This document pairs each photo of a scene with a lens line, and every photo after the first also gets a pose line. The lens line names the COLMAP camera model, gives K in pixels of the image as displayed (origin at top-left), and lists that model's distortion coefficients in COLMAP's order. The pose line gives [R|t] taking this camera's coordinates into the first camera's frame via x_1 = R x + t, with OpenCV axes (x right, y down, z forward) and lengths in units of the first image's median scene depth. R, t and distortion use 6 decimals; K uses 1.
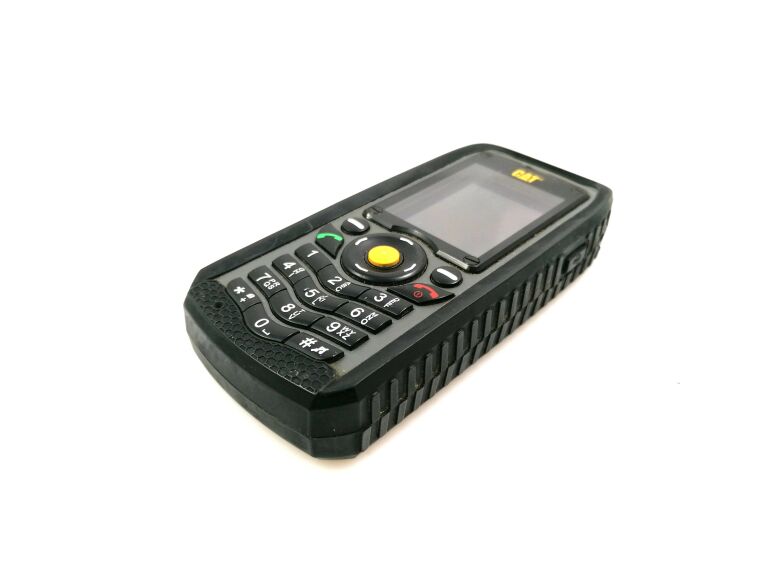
lens RADIAL K [[604.5, 0, 384.0], [0, 604.5, 288.5], [0, 0, 1]] dist [0.042079, -0.000863]
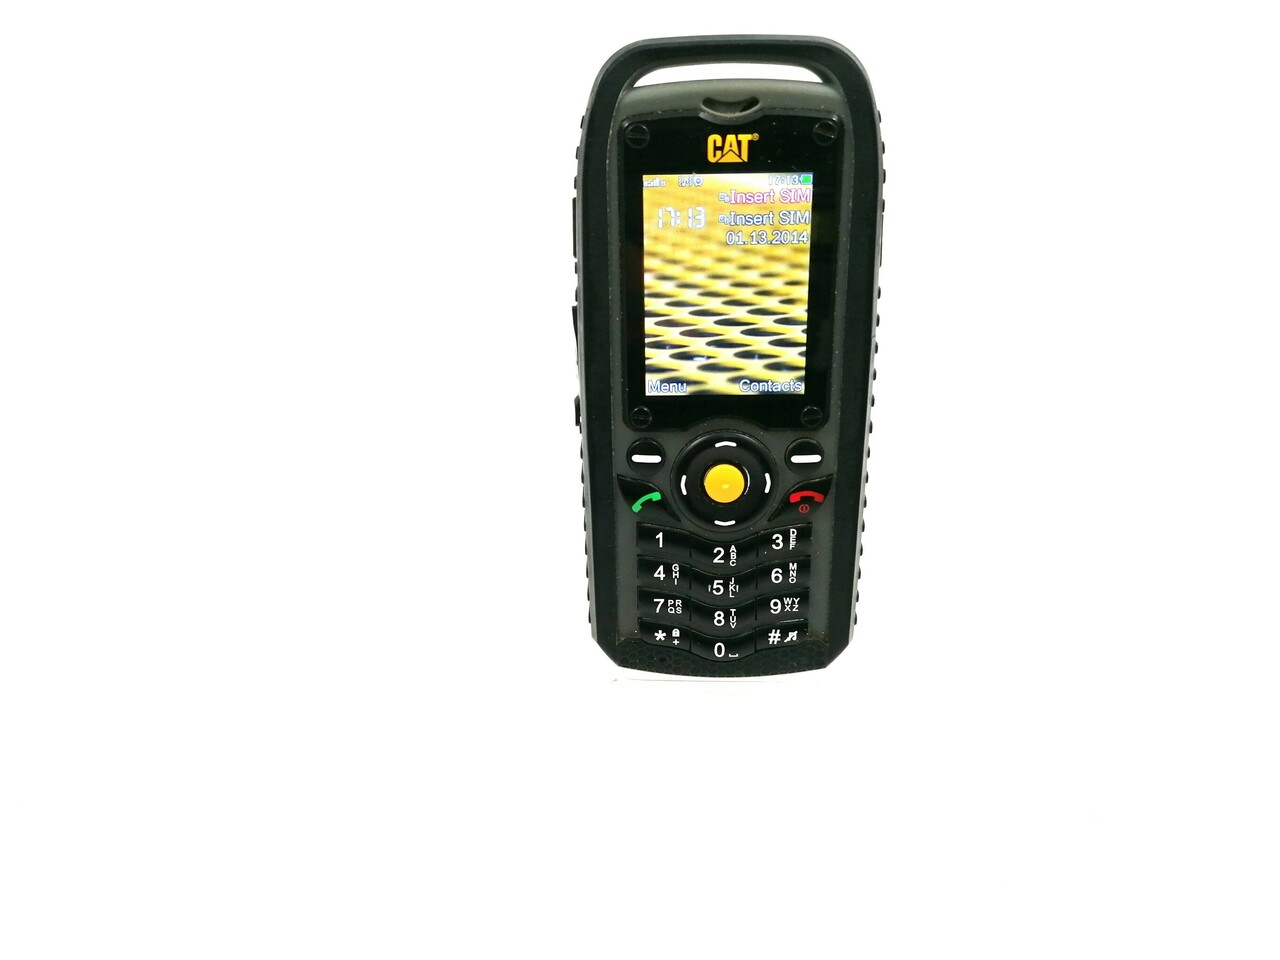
lens RADIAL K [[1007.6, 0, 640.0], [0, 1007.6, 480.0], [0, 0, 1]] dist [0.042079, -0.000863]
pose [[0.711208, -0.649724, -0.268406, 0.279192], [0.475232, 0.163019, 0.864627, -1.250419], [-0.518014, -0.742485, 0.424710, 0.482923]]
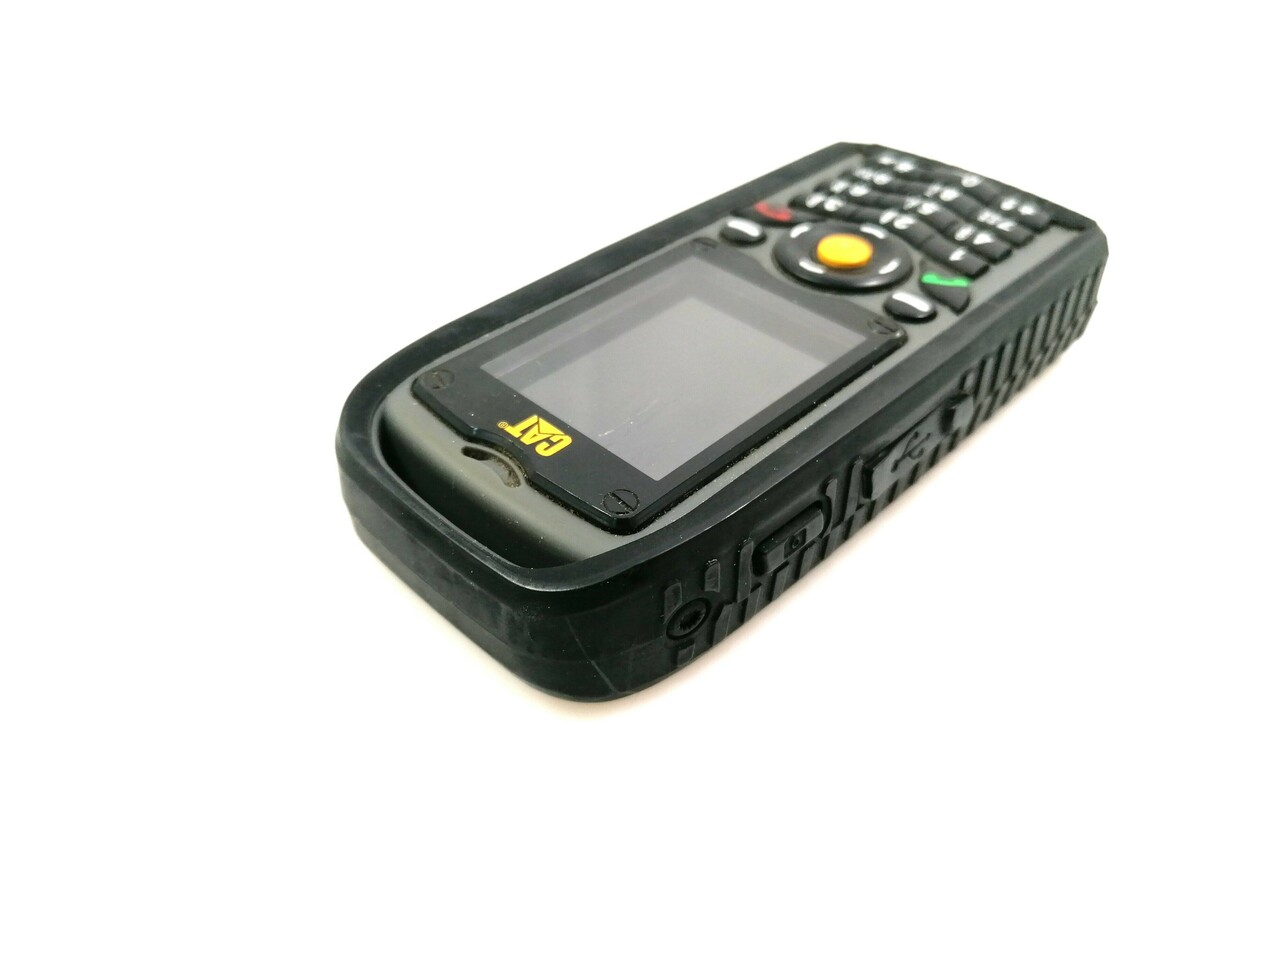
lens RADIAL K [[1007.6, 0, 640.0], [0, 1007.6, 480.0], [0, 0, 1]] dist [0.042079, -0.000863]
pose [[-0.998910, -0.035693, -0.030067, 0.230604], [-0.036569, 0.198371, 0.979445, -1.008897], [-0.028995, 0.979477, -0.199460, 1.421925]]
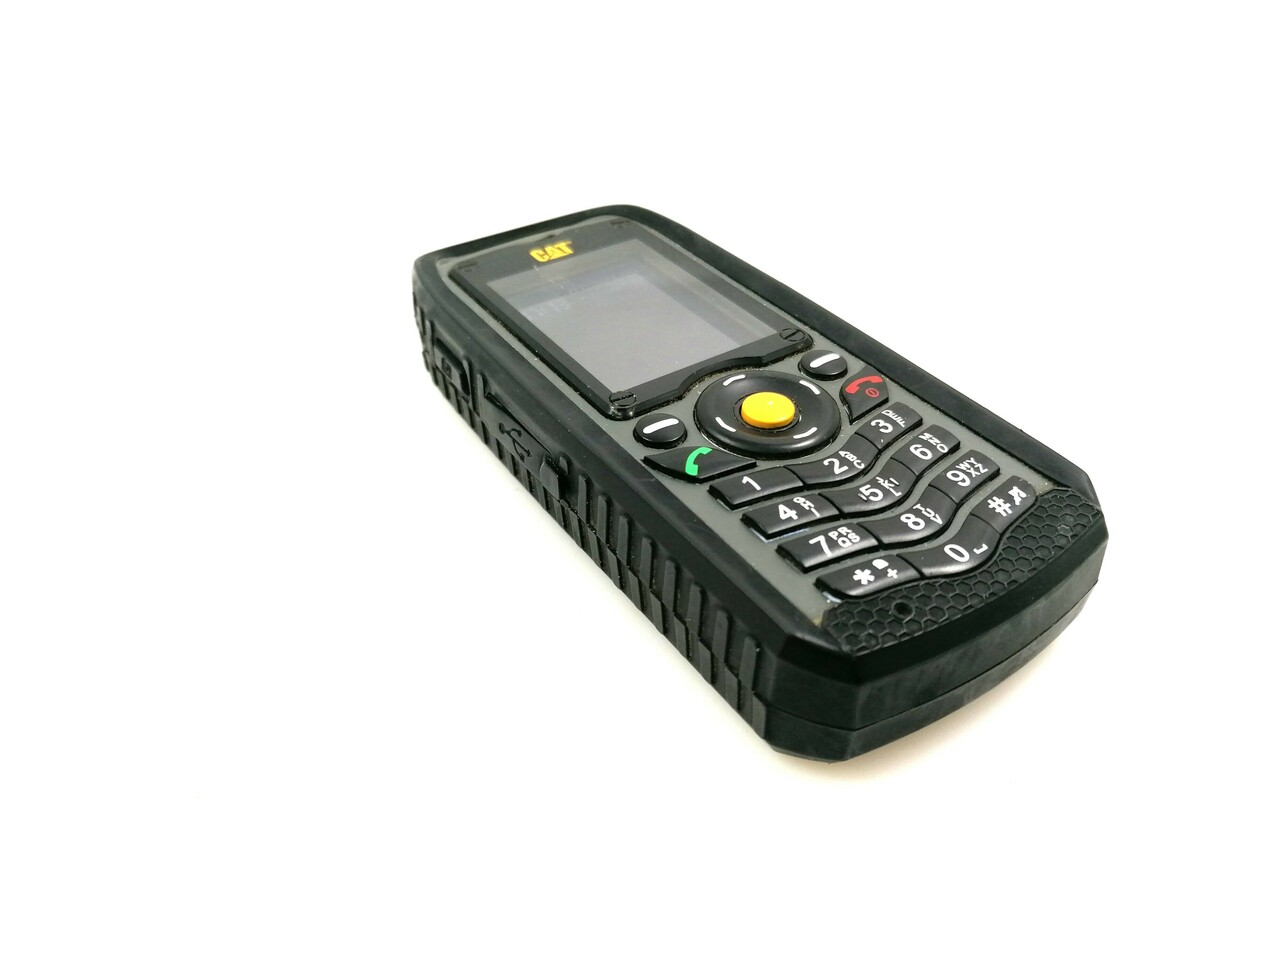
lens RADIAL K [[1007.6, 0, 640.0], [0, 1007.6, 480.0], [0, 0, 1]] dist [0.042079, -0.000863]
pose [[0.208874, -0.634667, 0.744023, -0.794921], [0.600815, 0.683571, 0.414430, -0.485133], [-0.771617, 0.360457, 0.524098, 0.592359]]
